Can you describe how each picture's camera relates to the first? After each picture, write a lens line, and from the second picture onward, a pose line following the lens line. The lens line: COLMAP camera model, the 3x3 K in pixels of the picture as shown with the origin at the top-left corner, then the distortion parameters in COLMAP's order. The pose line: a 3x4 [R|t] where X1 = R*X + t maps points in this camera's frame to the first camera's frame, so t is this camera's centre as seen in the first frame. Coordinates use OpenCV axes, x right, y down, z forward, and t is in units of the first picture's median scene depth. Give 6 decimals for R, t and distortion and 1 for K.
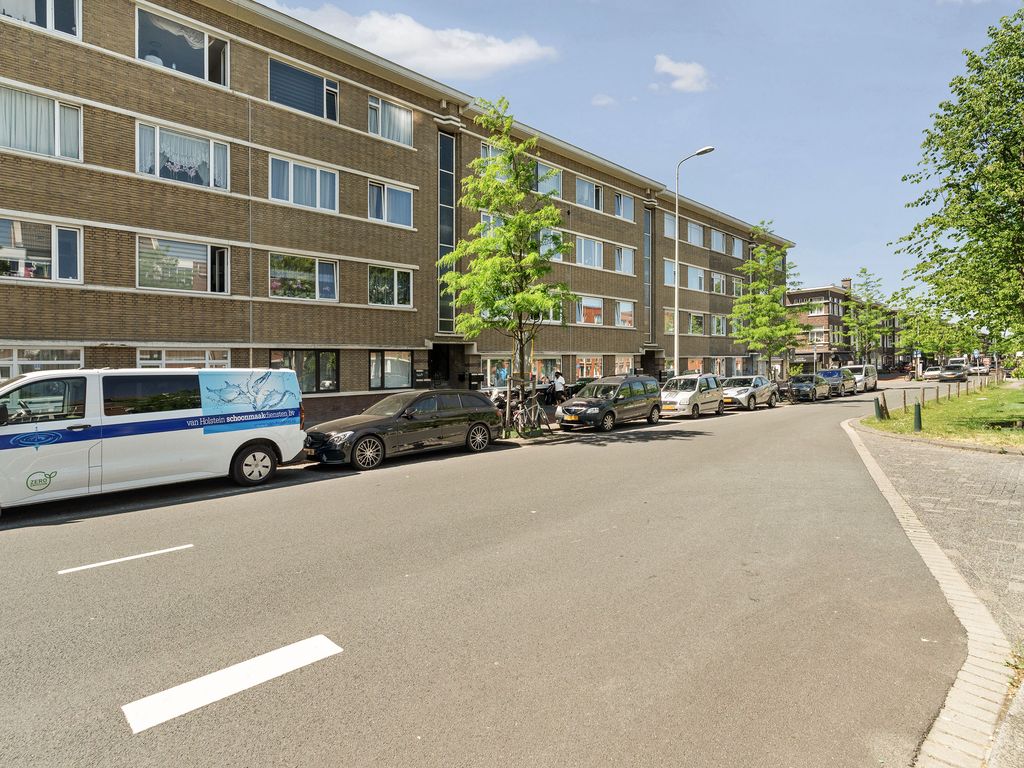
lens RADIAL K [[509.8, 0, 501.4], [0, 509.8, 382.3], [0, 0, 1]] dist [0.000253, 0.000587]
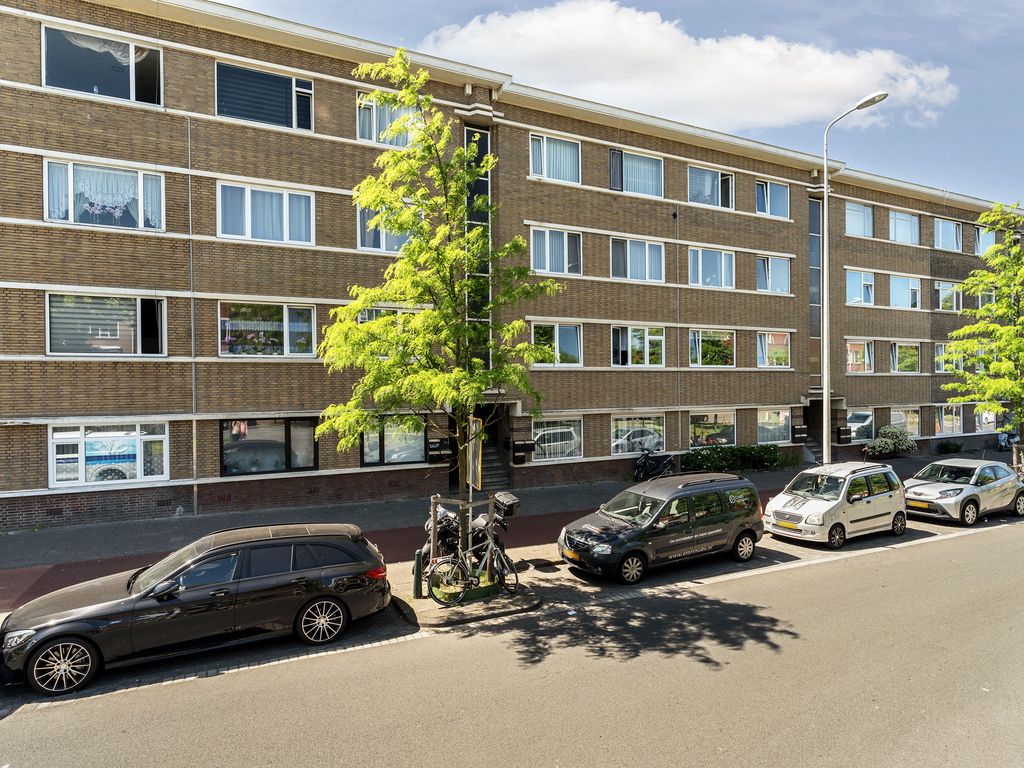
lens RADIAL K [[540.6, 0, 516.6], [0, 540.6, 386.8], [0, 0, 1]] dist [-0.001190, 0.001278]
pose [[0.949121, 0.017457, -0.314426, 0.247041], [-0.024287, 0.999546, -0.017818, -0.107305], [0.313972, 0.024548, 0.949115, 0.314113]]
